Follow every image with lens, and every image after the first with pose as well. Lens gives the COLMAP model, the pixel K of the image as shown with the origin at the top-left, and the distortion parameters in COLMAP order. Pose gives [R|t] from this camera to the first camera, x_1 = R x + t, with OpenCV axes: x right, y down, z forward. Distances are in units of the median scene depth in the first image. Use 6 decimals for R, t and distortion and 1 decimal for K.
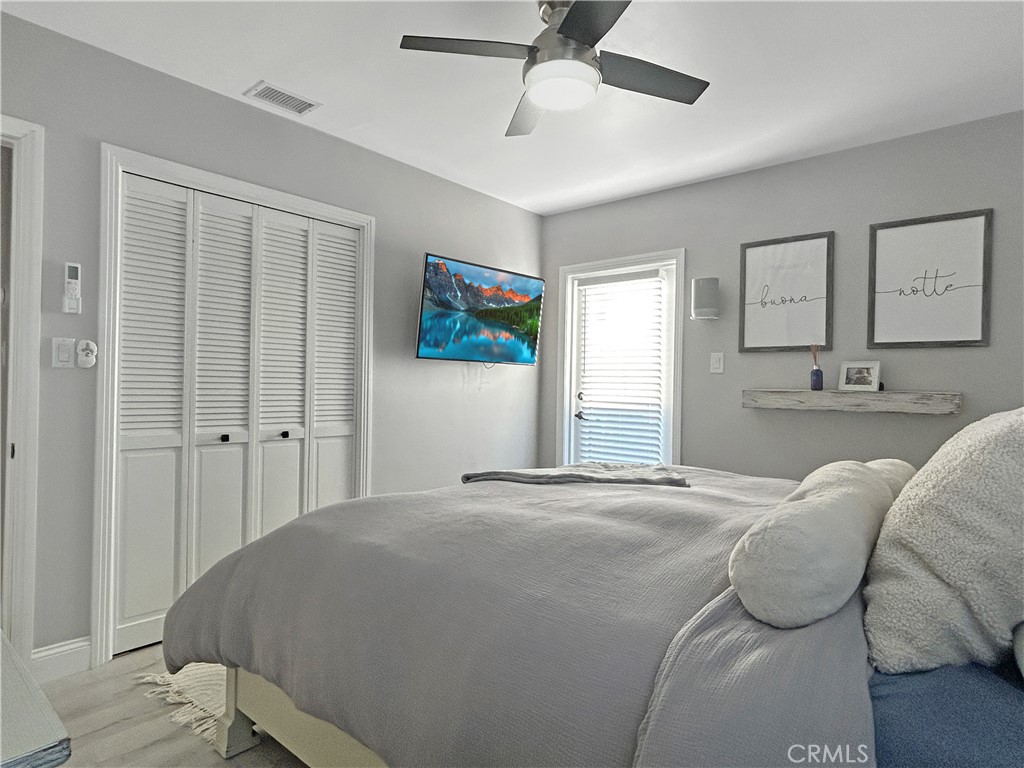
lens RADIAL K [[581.4, 0, 513.8], [0, 581.4, 385.5], [0, 0, 1]] dist [-0.001012, -0.000262]
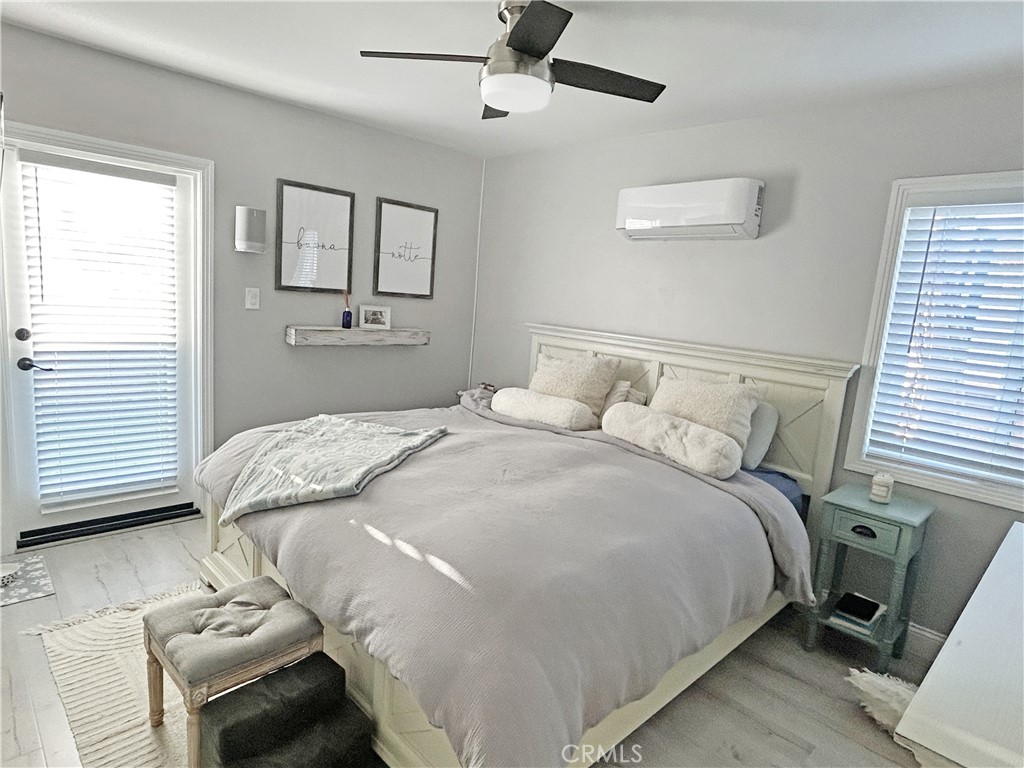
lens RADIAL K [[581.4, 0, 511.9], [0, 581.4, 384.8], [0, 0, 1]] dist [-0.001012, -0.000262]
pose [[0.116218, -0.165377, 0.979359, -0.648713], [-0.079189, 0.981359, 0.175112, -0.116058], [-0.990062, -0.097906, 0.100956, 0.528468]]
